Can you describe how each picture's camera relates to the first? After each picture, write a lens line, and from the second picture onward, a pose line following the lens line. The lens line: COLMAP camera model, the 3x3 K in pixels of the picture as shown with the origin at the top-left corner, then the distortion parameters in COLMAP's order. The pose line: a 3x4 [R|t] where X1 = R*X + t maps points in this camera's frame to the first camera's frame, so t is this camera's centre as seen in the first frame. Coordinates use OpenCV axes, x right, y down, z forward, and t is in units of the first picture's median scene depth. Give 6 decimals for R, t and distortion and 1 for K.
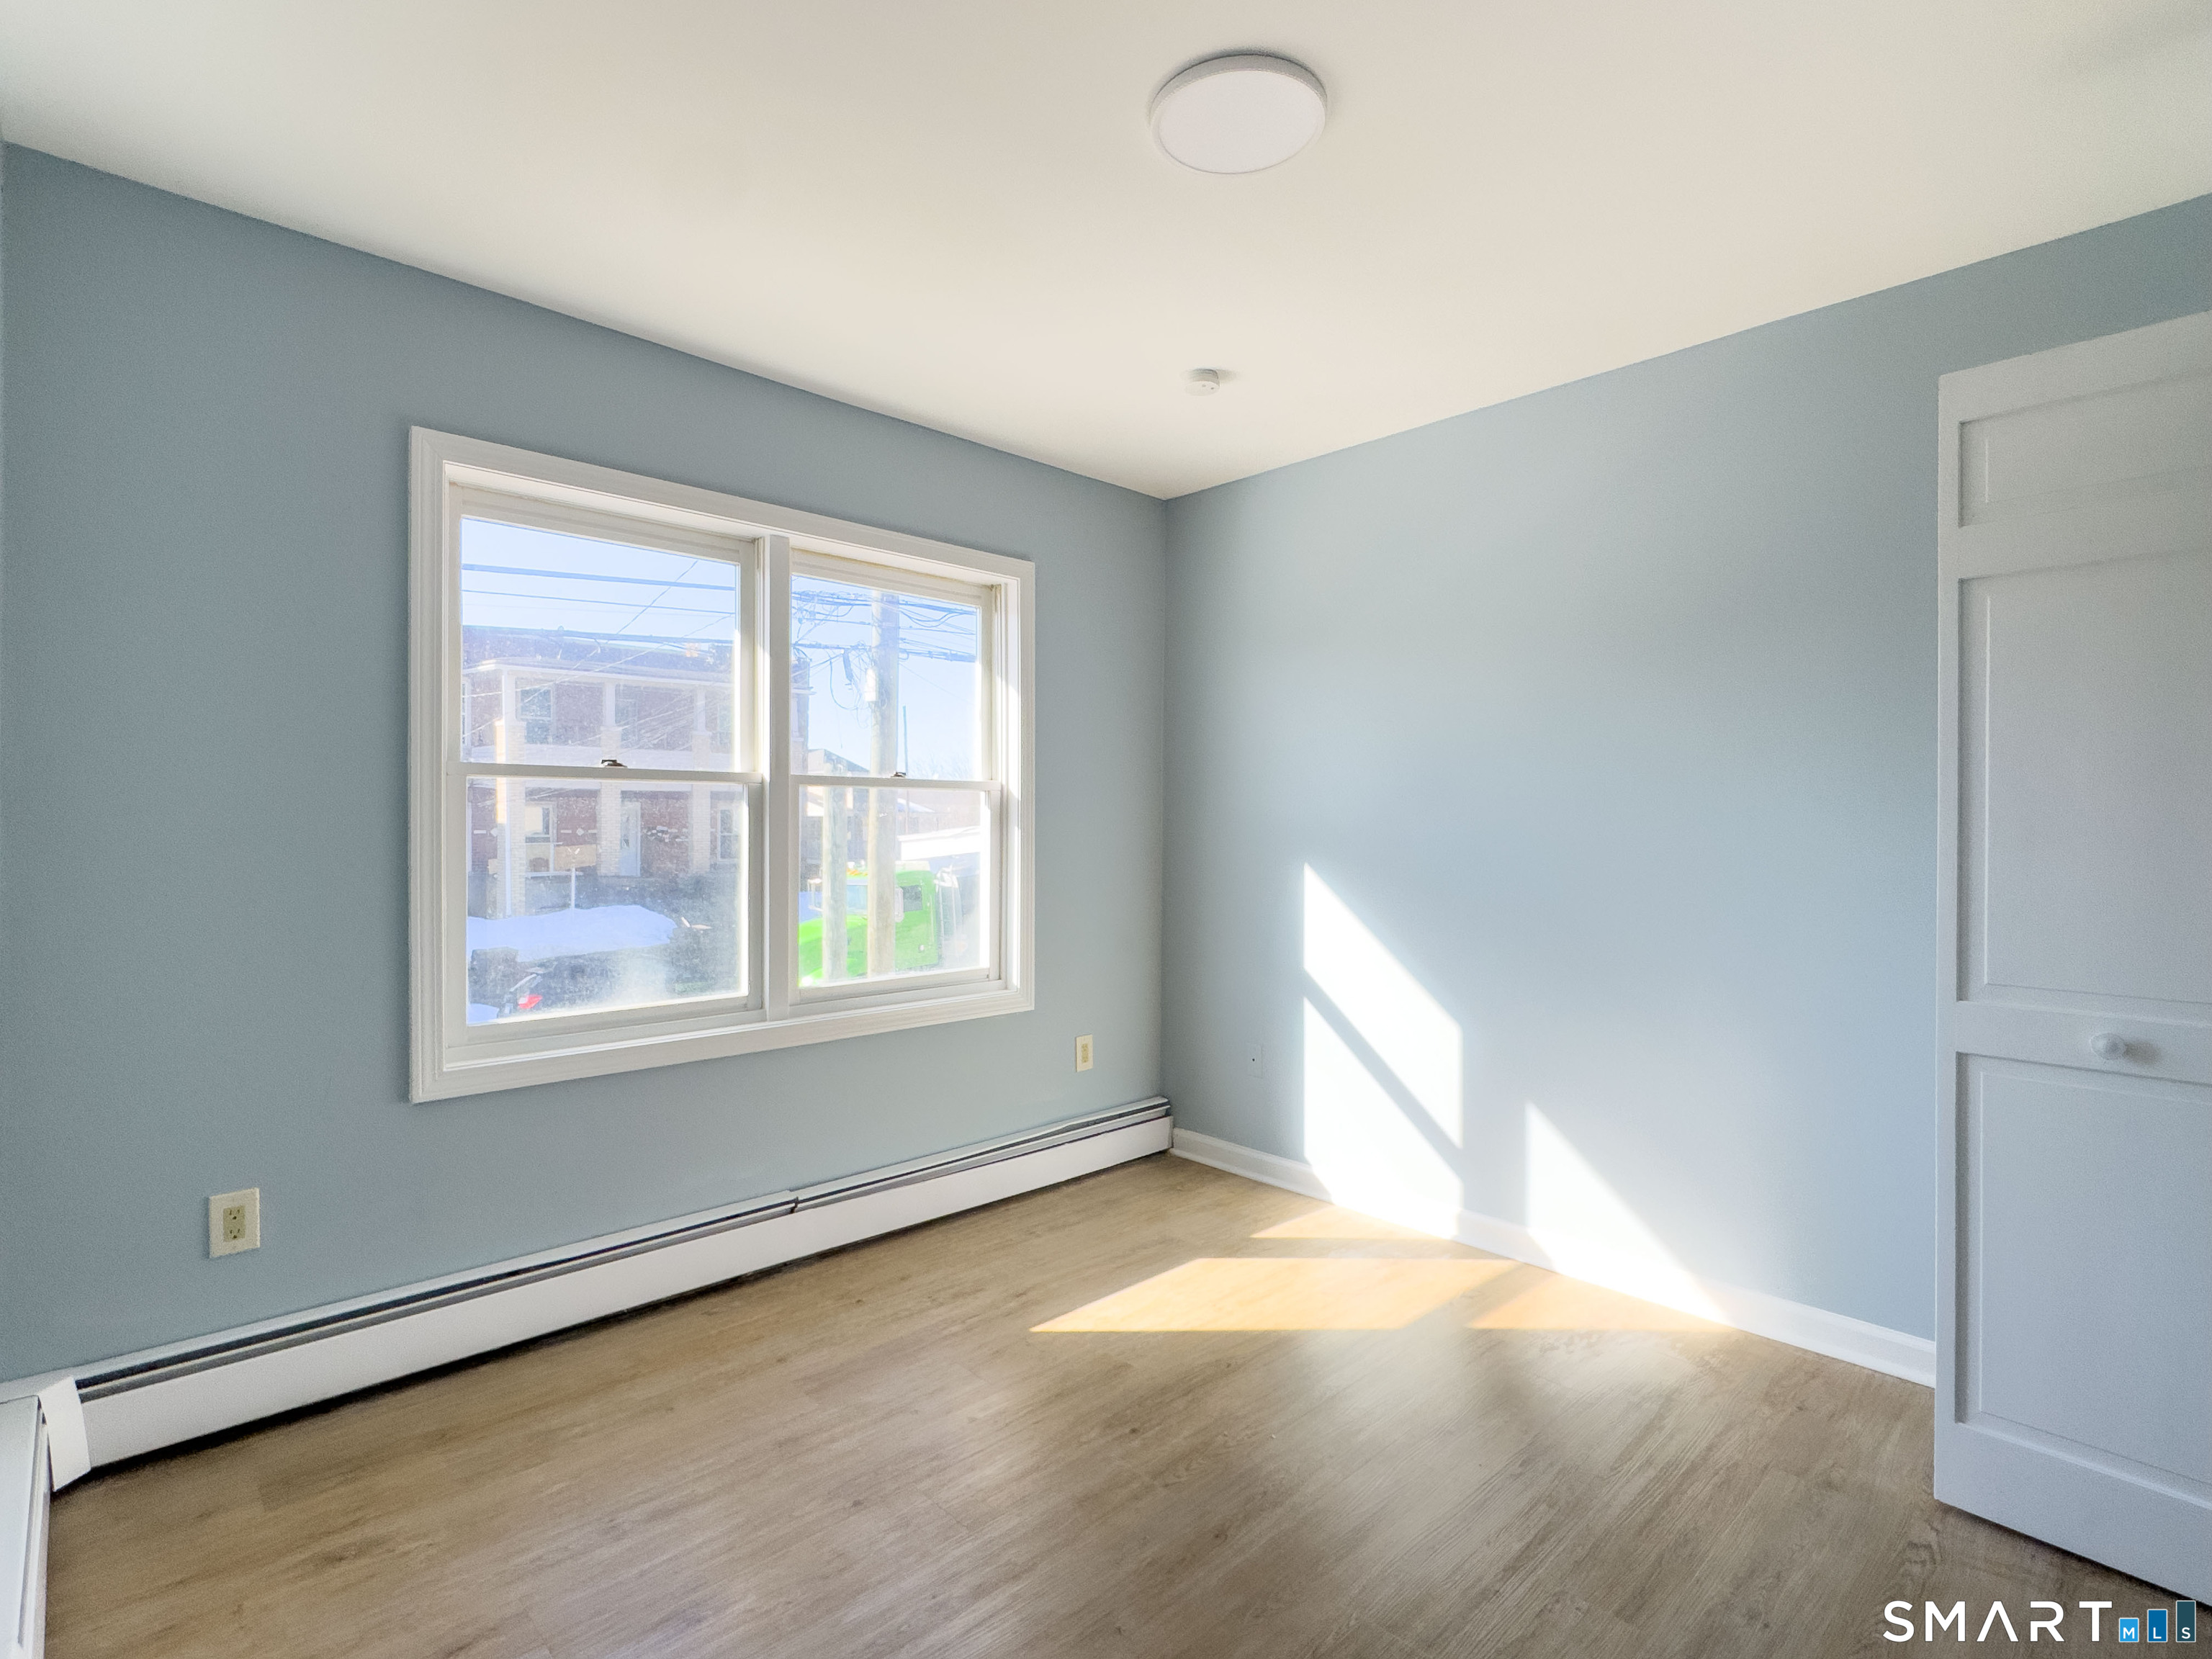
lens RADIAL K [[1073.2, 0, 1101.0], [0, 1073.2, 823.7], [0, 0, 1]] dist [-0.002312, 0.000138]
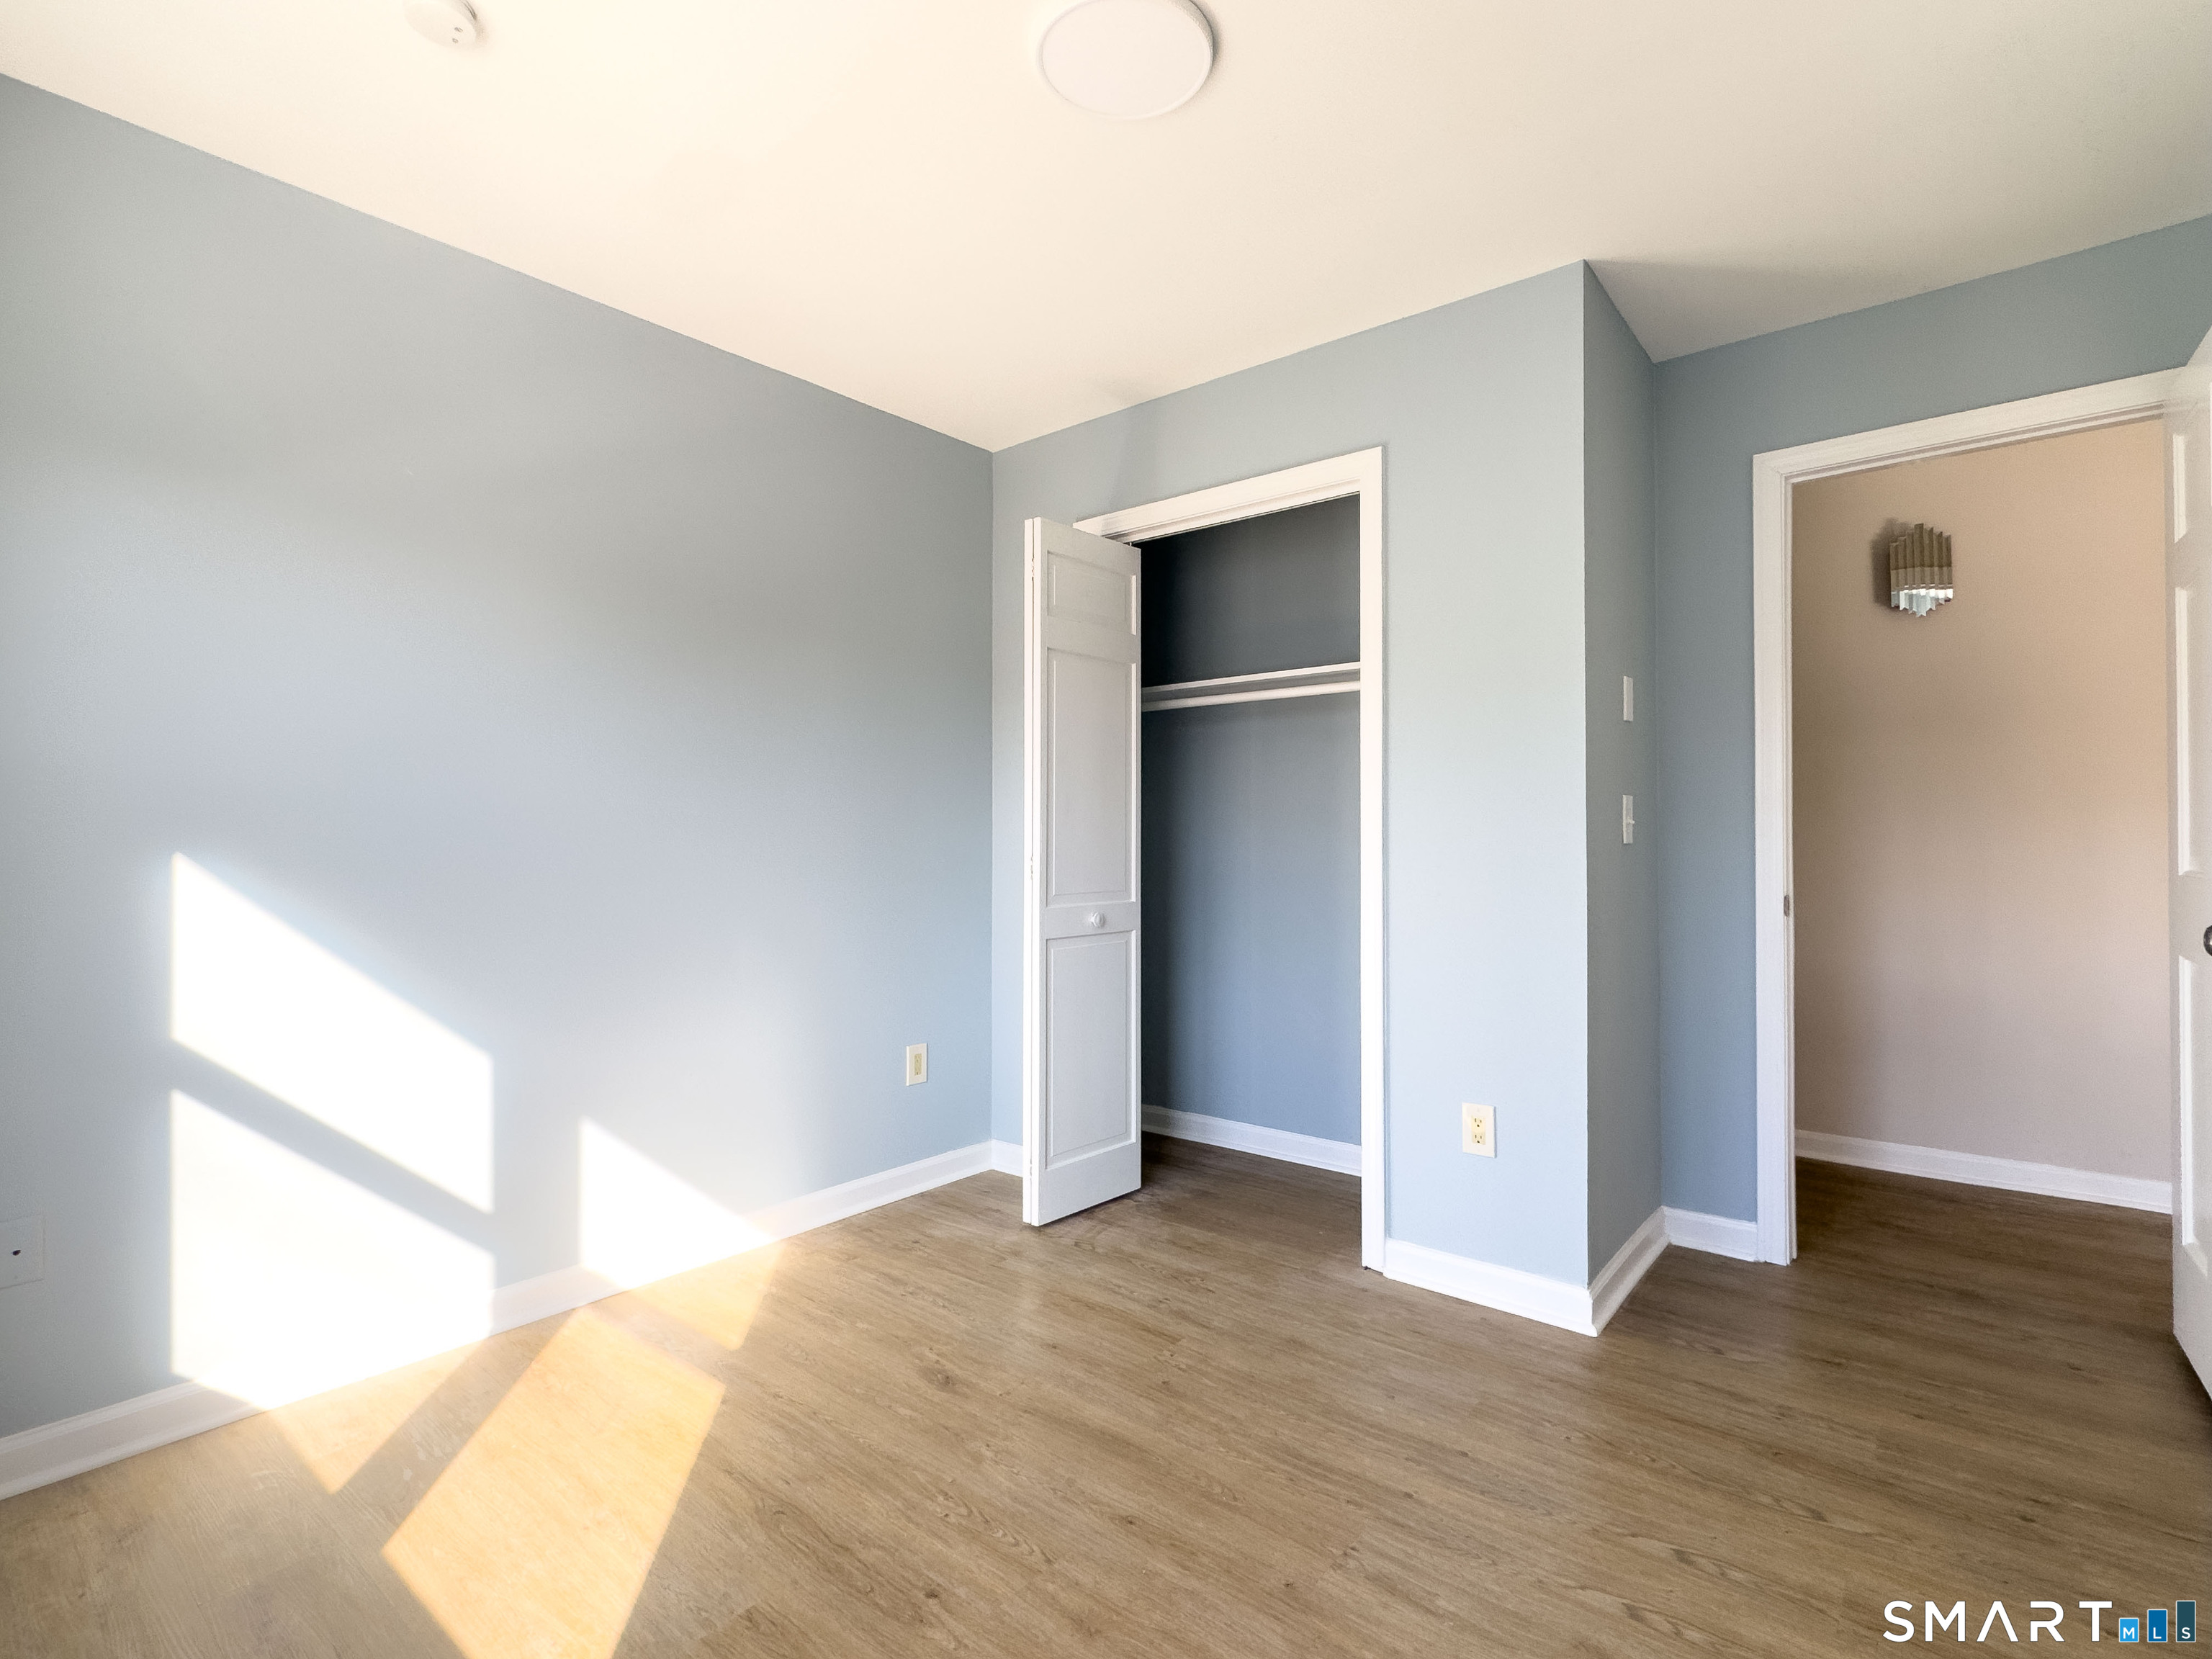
lens RADIAL K [[1073.2, 0, 1101.0], [0, 1073.2, 823.7], [0, 0, 1]] dist [-0.002312, 0.000138]
pose [[-0.122348, 0.011523, 0.992420, -0.489967], [0.001323, 0.999934, -0.011448, 0.034104], [-0.992486, -0.000088, -0.122356, 0.669704]]
